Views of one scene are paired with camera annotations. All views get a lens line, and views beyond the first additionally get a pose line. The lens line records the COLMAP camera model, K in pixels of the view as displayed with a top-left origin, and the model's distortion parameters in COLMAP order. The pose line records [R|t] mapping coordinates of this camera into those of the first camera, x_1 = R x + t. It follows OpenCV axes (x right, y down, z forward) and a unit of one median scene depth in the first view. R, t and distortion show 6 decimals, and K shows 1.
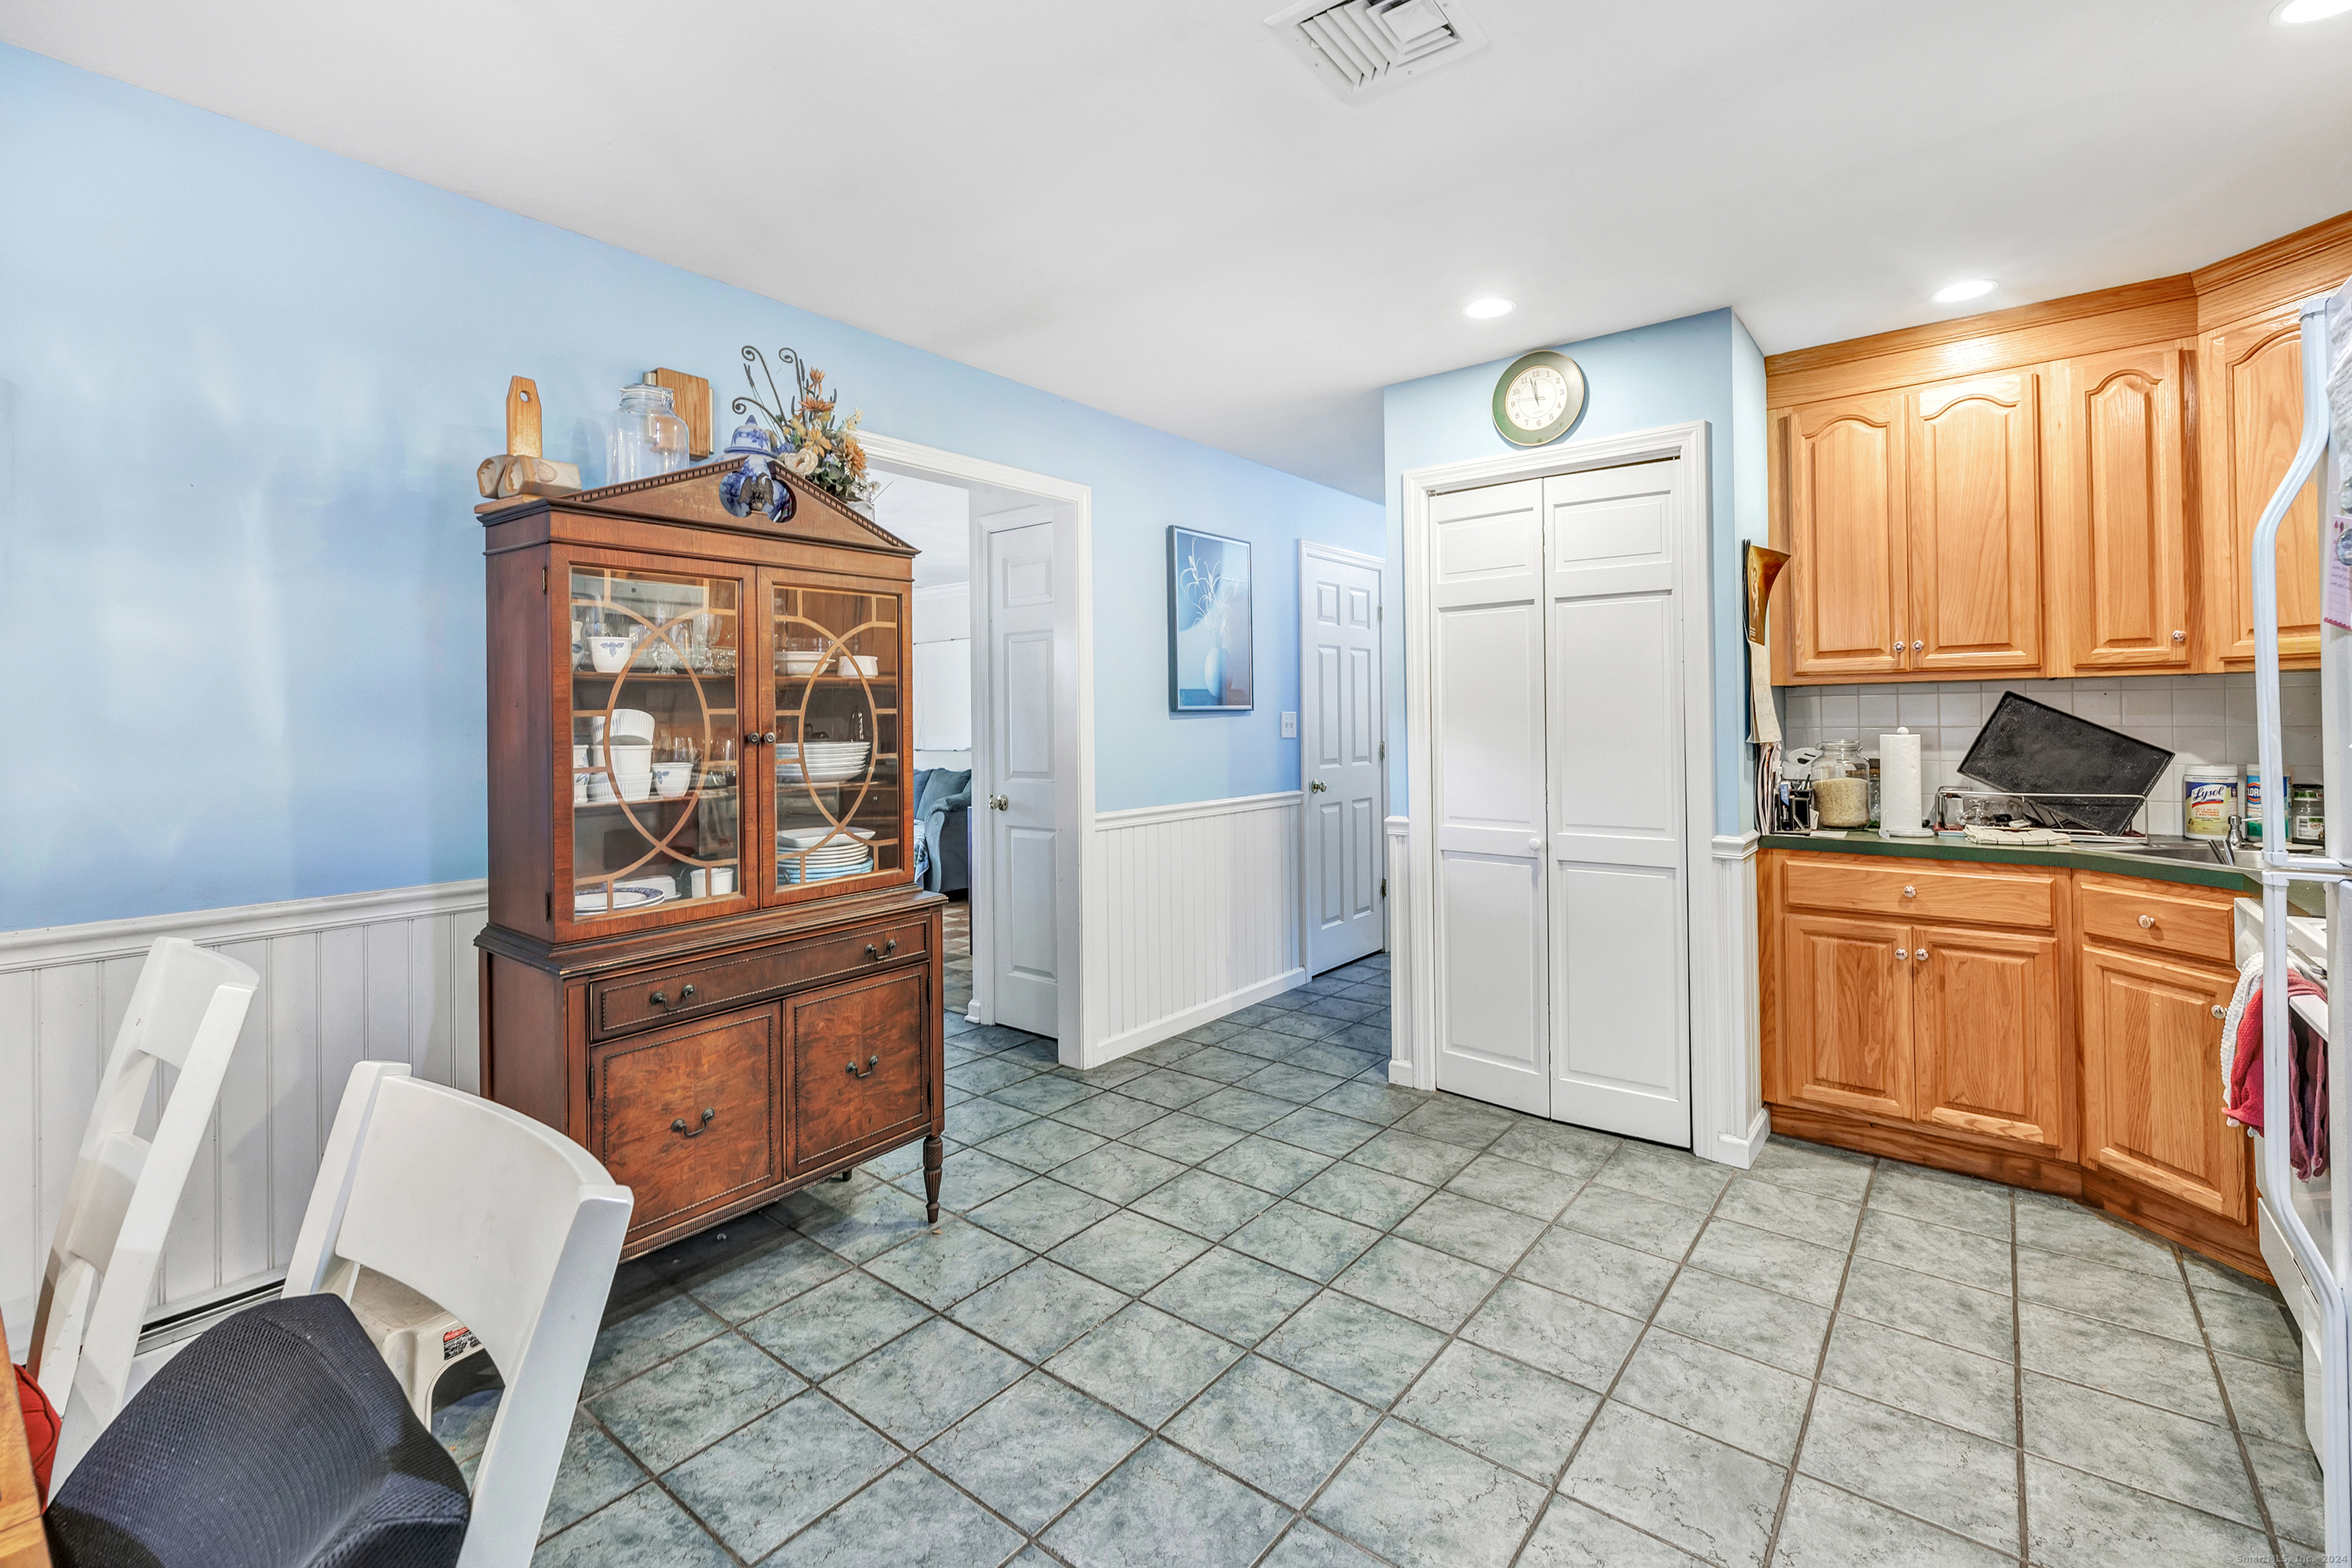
lens RADIAL K [[1020.9, 0, 1201.5], [0, 1020.9, 710.5], [0, 0, 1]] dist [0.000831, 0.000470]
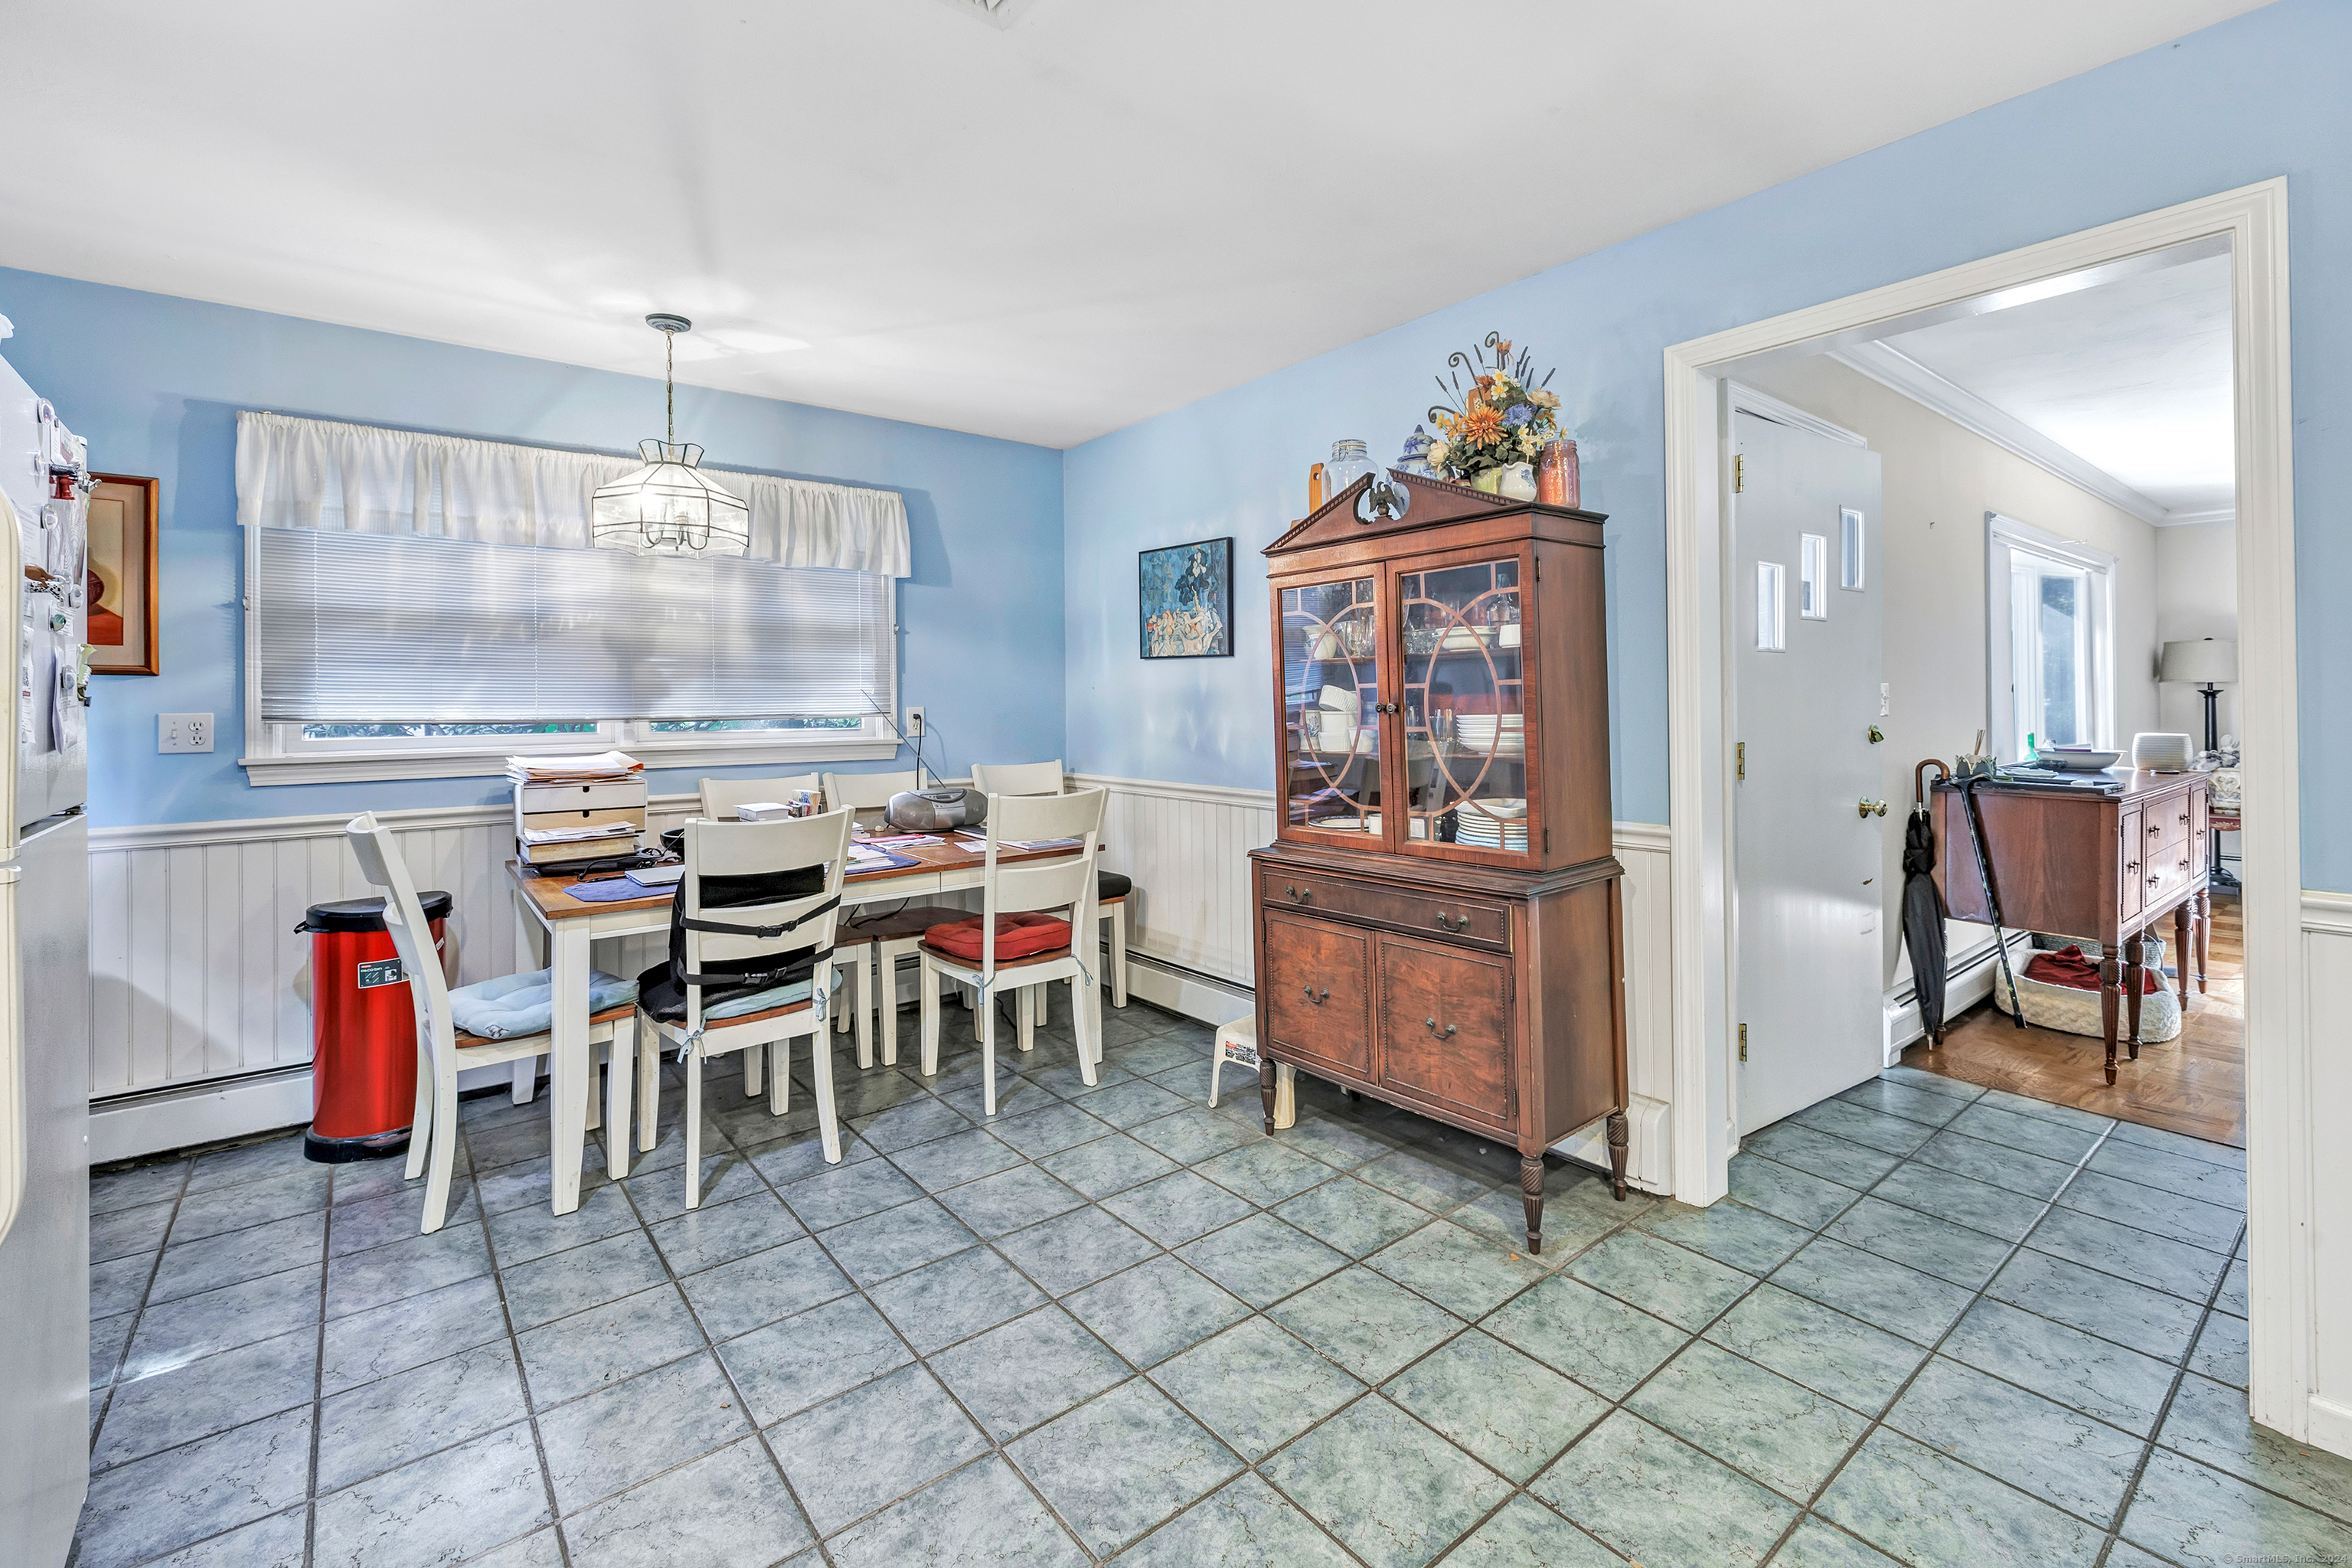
lens RADIAL K [[1020.9, 0, 1152.4], [0, 1020.9, 698.9], [0, 0, 1]] dist [0.000831, 0.000470]
pose [[-0.246708, 0.011807, -0.969018, 0.777099], [0.019885, 0.999777, 0.007119, 0.003307], [0.968886, -0.017513, -0.246887, 1.033894]]
